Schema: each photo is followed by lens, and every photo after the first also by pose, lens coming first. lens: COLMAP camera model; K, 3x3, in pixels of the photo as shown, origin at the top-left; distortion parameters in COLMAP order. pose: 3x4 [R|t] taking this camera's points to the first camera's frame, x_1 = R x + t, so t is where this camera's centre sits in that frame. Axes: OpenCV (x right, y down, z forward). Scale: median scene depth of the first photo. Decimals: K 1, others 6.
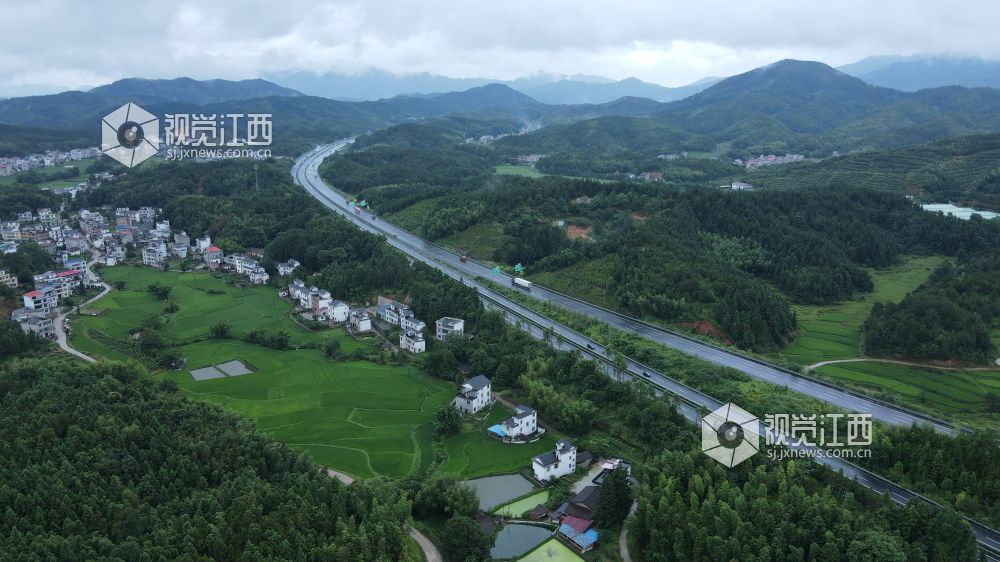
lens RADIAL K [[741.1, 0, 490.1], [0, 741.1, 282.8], [0, 0, 1]] dist [-0.024872, 0.047055]
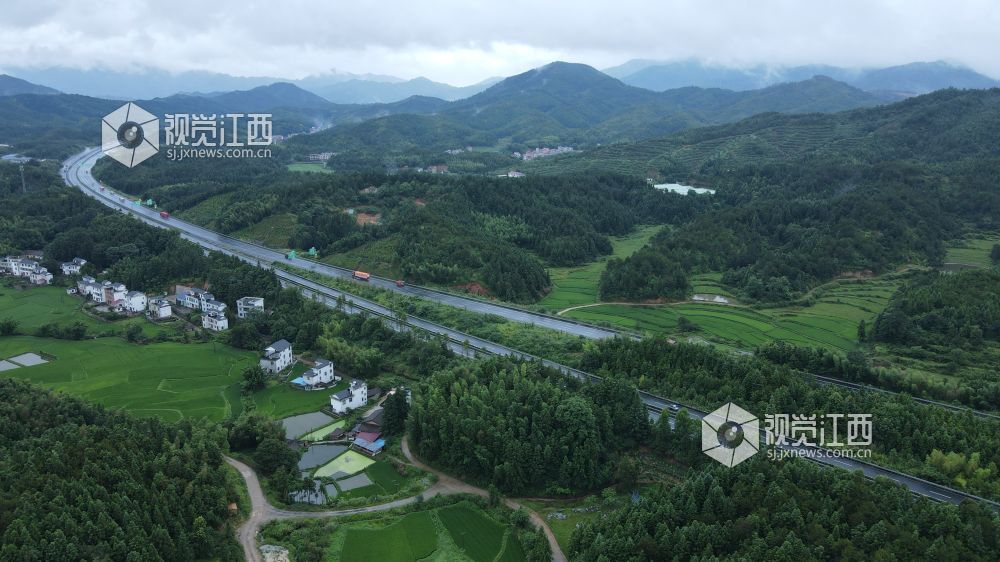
lens RADIAL K [[739.8, 0, 495.6], [0, 739.8, 280.9], [0, 0, 1]] dist [-0.007278, 0.045927]
pose [[0.961554, -0.066404, 0.266466, 0.004704], [0.066820, 0.997737, 0.007515, 0.035513], [-0.266362, 0.010579, 0.963815, -0.130946]]
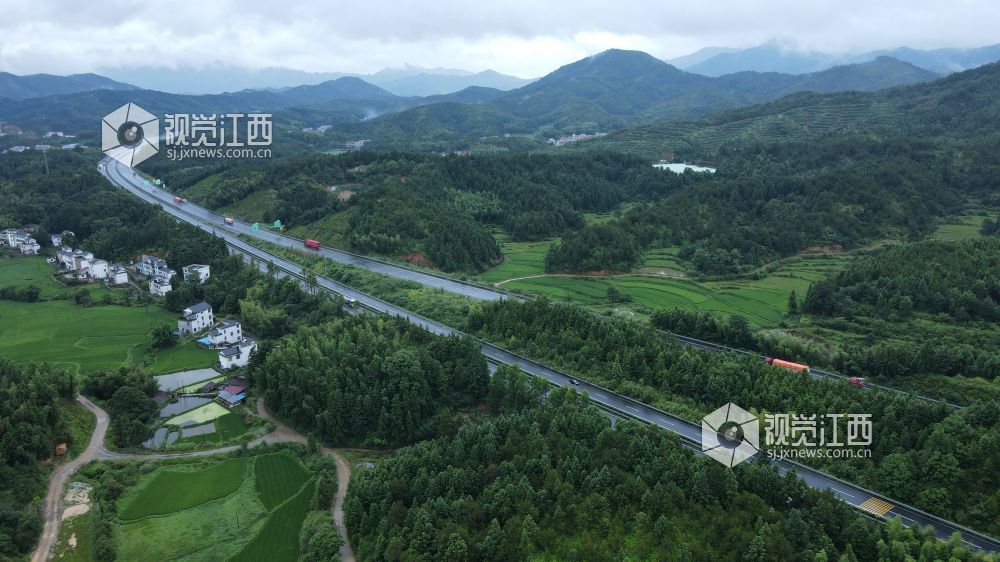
lens RADIAL K [[739.8, 0, 495.6], [0, 739.8, 280.9], [0, 0, 1]] dist [-0.007278, 0.045927]
pose [[0.983958, -0.057418, 0.168907, 0.179840], [0.056649, 0.998350, 0.009377, 0.078330], [-0.169167, 0.000342, 0.985587, -0.162151]]
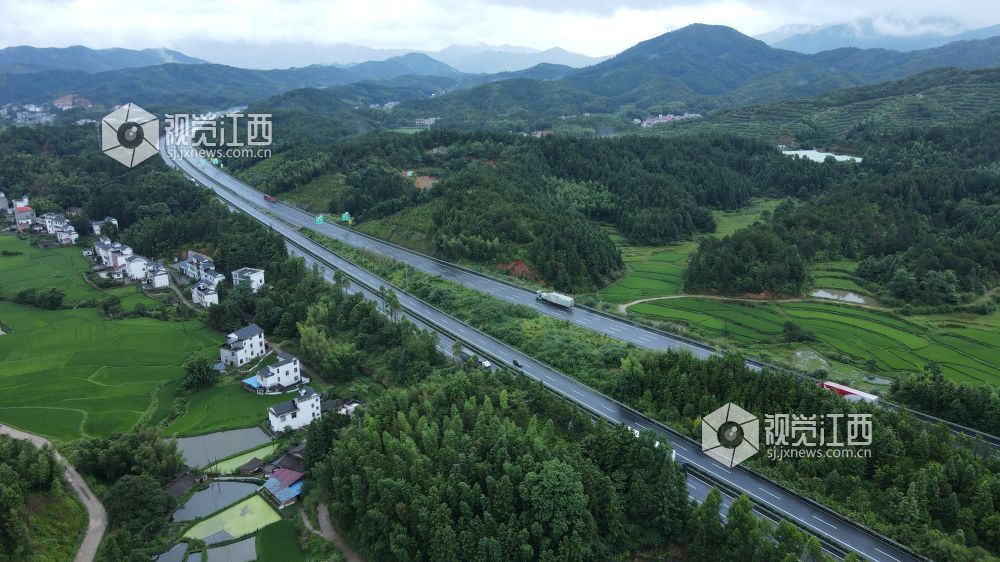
lens RADIAL K [[739.8, 0, 495.6], [0, 739.8, 280.9], [0, 0, 1]] dist [-0.007278, 0.045927]
pose [[0.995365, -0.031205, 0.090968, 0.147678], [0.028317, 0.999058, 0.032875, 0.037472], [-0.091909, -0.030147, 0.995311, 0.058972]]
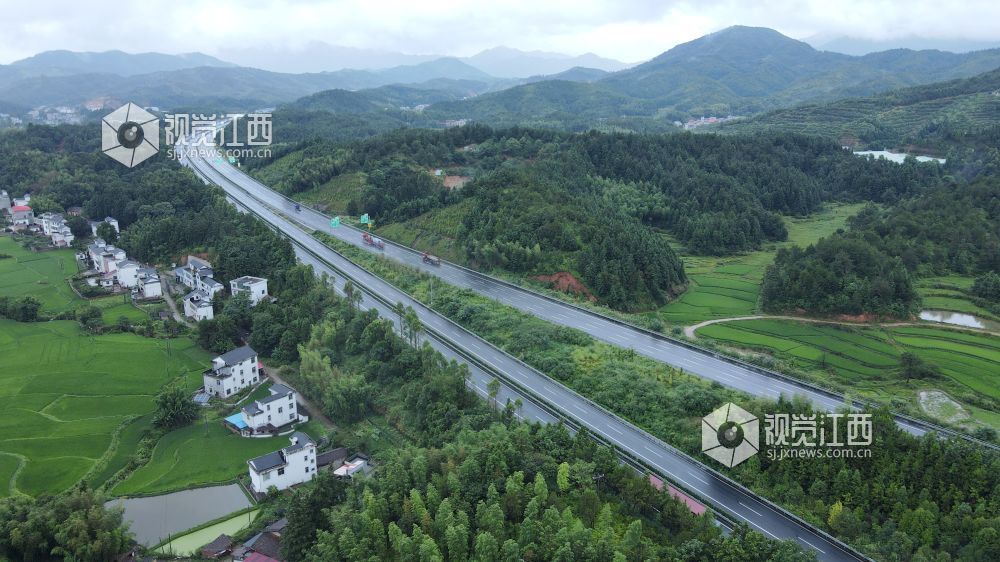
lens RADIAL K [[739.8, 0, 495.6], [0, 739.8, 280.9], [0, 0, 1]] dist [-0.007278, 0.045927]
pose [[0.998470, -0.018240, 0.052203, 0.148184], [0.017049, 0.999586, 0.023186, 0.034172], [-0.052604, -0.022260, 0.998367, 0.180404]]
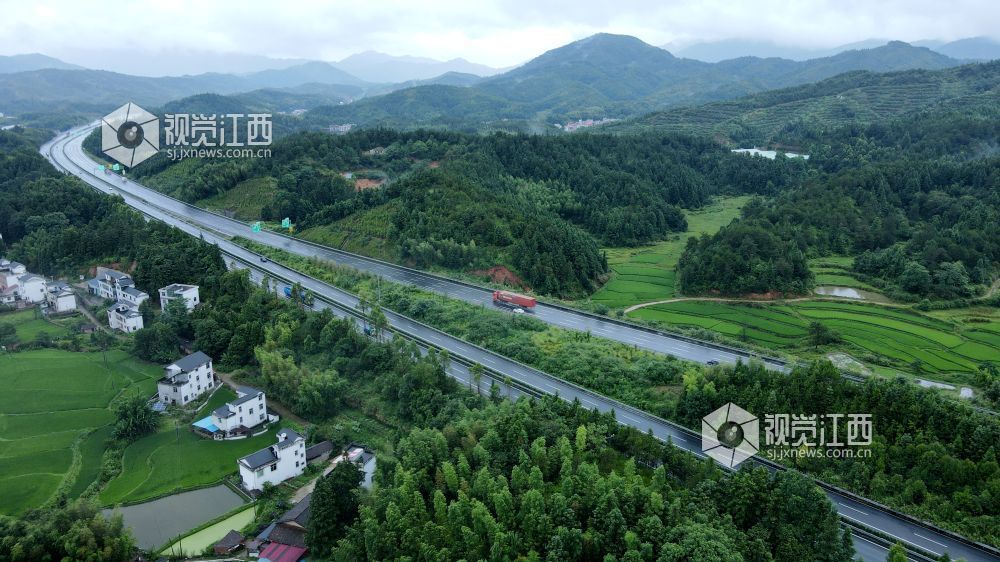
lens RADIAL K [[739.8, 0, 495.6], [0, 739.8, 280.9], [0, 0, 1]] dist [-0.007278, 0.045927]
pose [[0.974366, -0.061348, 0.216444, 0.088654], [0.057657, 0.998064, 0.023330, 0.040268], [-0.217456, -0.010253, 0.976016, 0.163419]]
